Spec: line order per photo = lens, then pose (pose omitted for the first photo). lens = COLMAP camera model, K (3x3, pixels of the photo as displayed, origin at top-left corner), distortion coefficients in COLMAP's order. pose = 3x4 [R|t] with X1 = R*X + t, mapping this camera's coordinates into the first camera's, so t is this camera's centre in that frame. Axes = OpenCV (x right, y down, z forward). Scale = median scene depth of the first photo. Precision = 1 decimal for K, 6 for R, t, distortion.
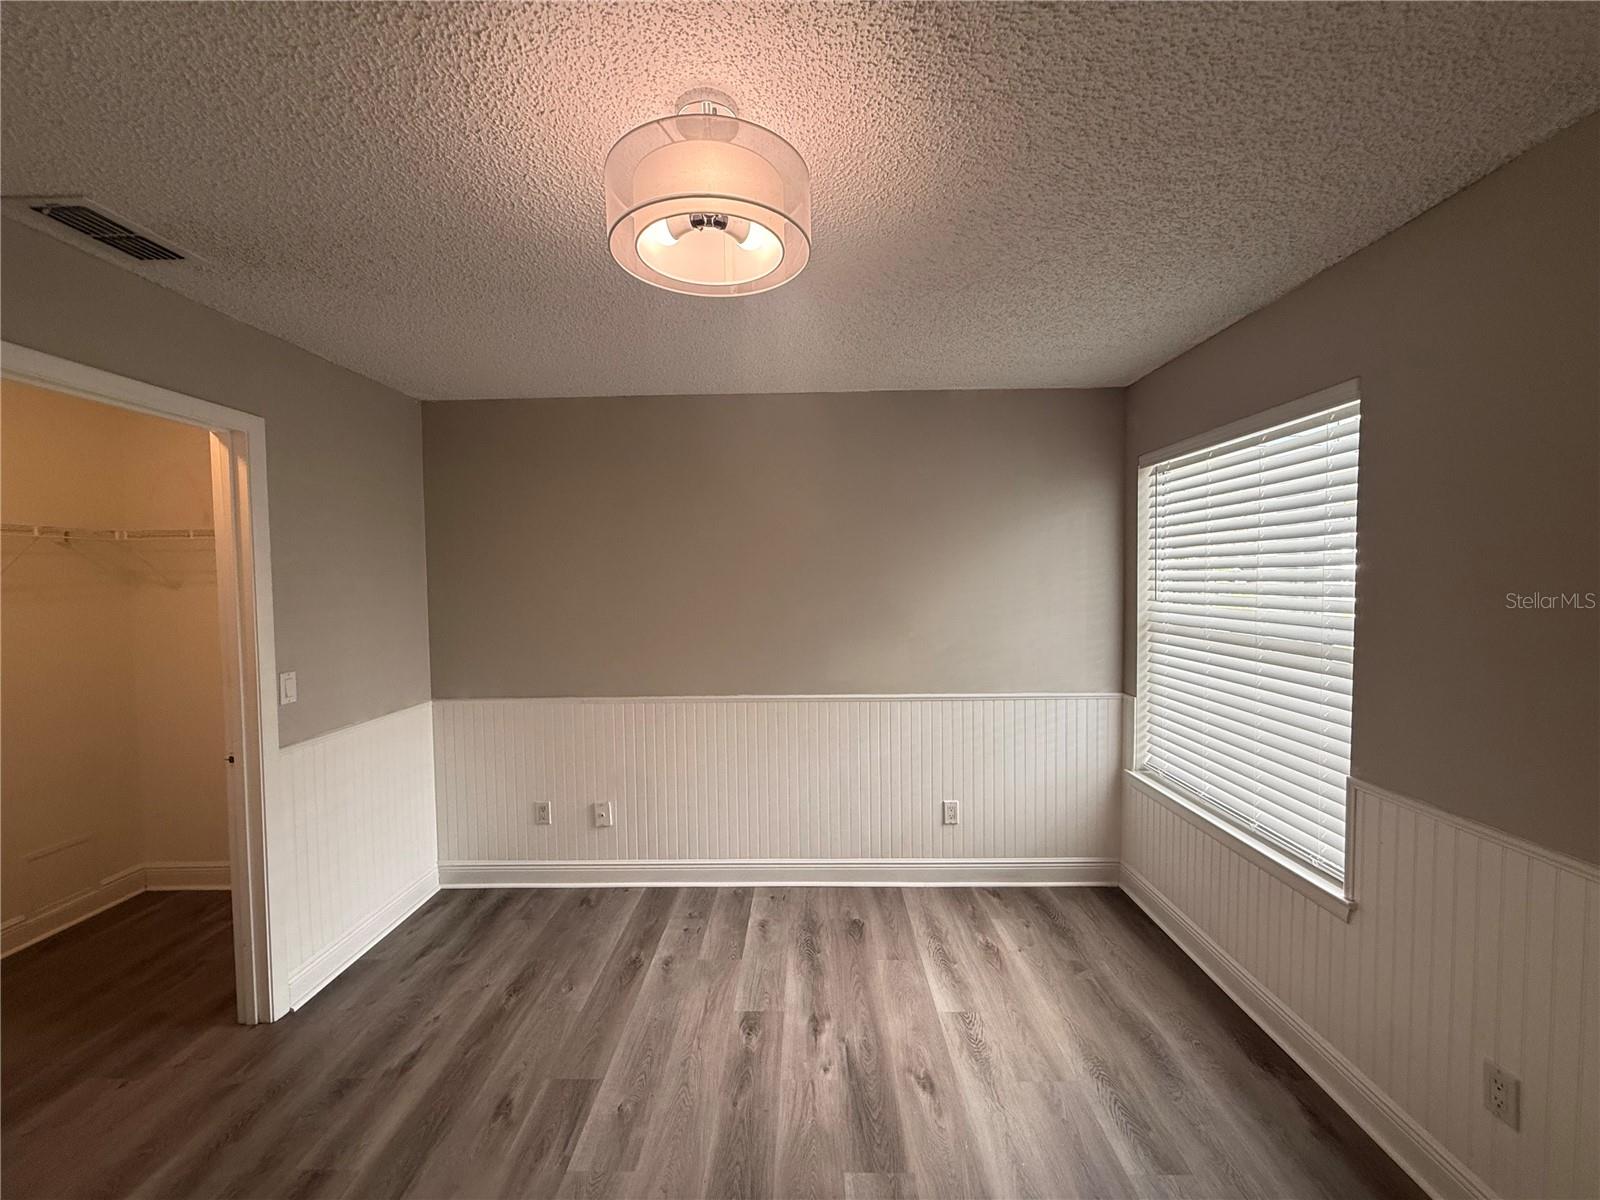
lens RADIAL K [[632.7, 0, 797.9], [0, 632.7, 602.1], [0, 0, 1]] dist [-0.000383, 0.000164]
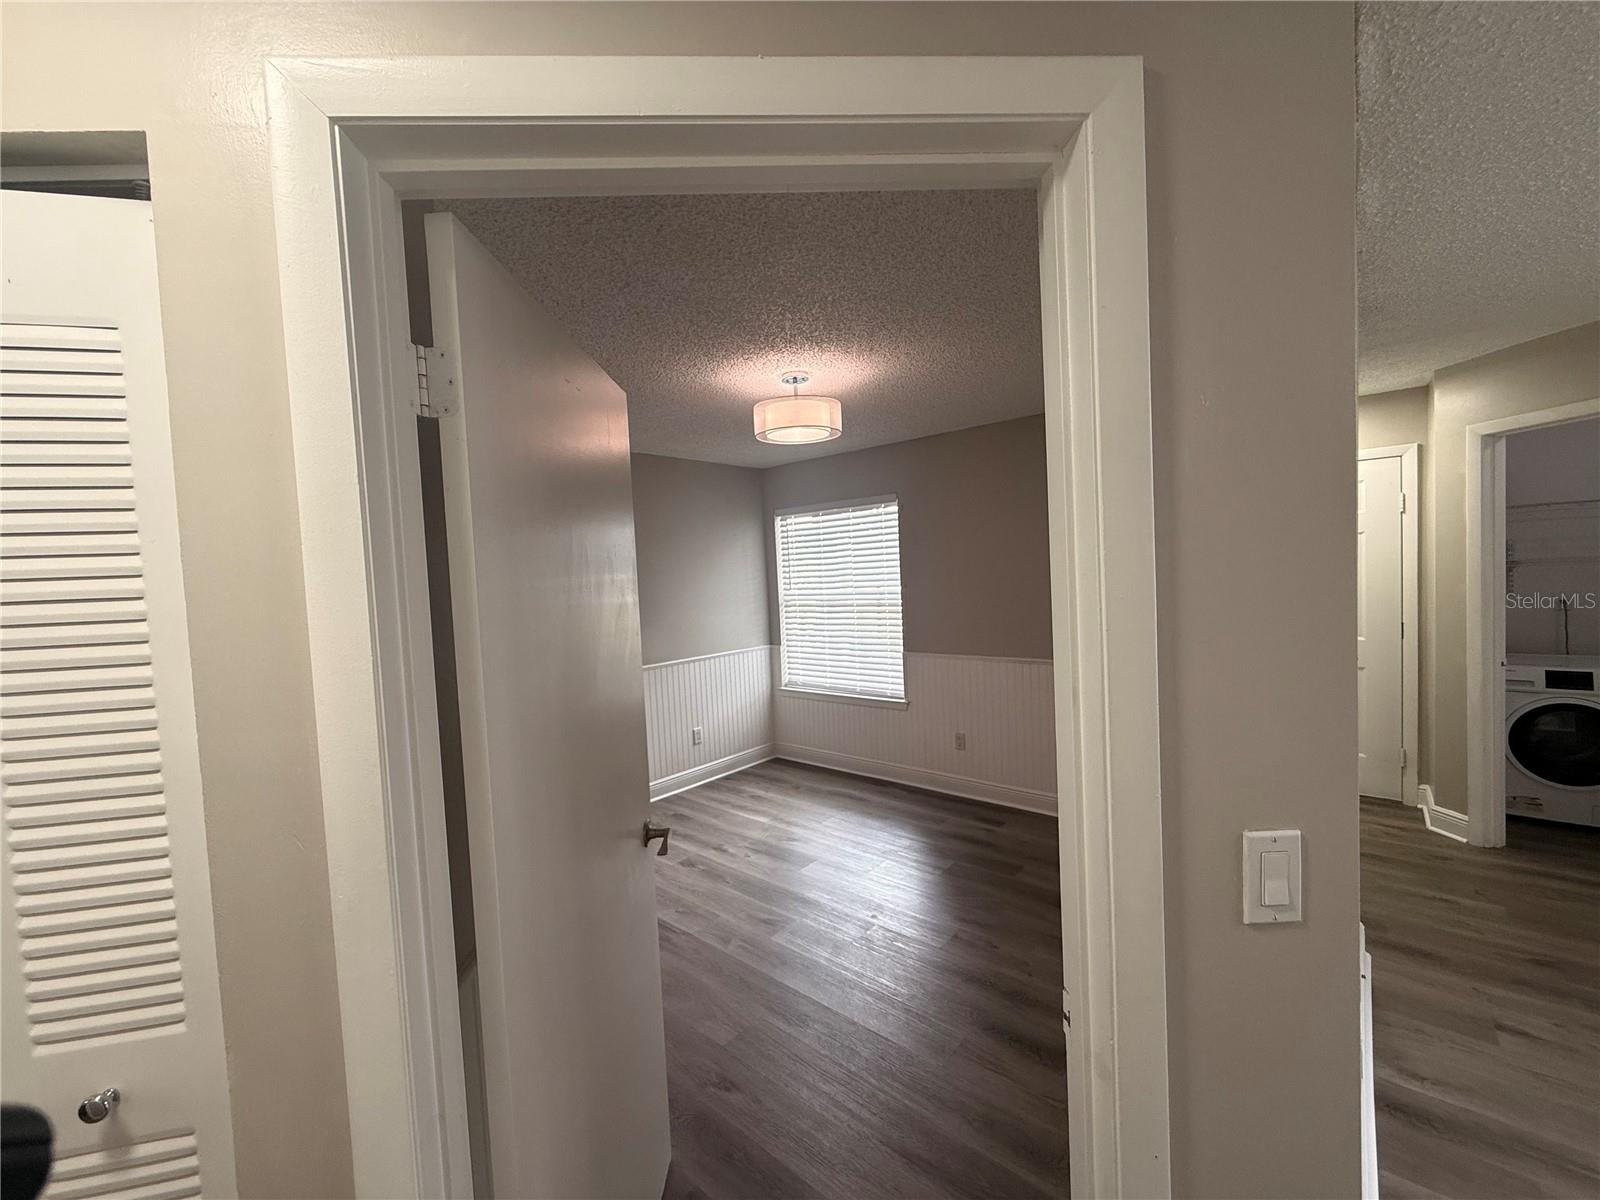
lens RADIAL K [[632.7, 0, 797.9], [0, 632.7, 602.1], [0, 0, 1]] dist [-0.000383, 0.000164]
pose [[0.644324, -0.053741, 0.762862, -0.965404], [0.071758, 0.997375, 0.009654, 0.021609], [-0.761378, 0.048521, 0.646490, -0.228860]]
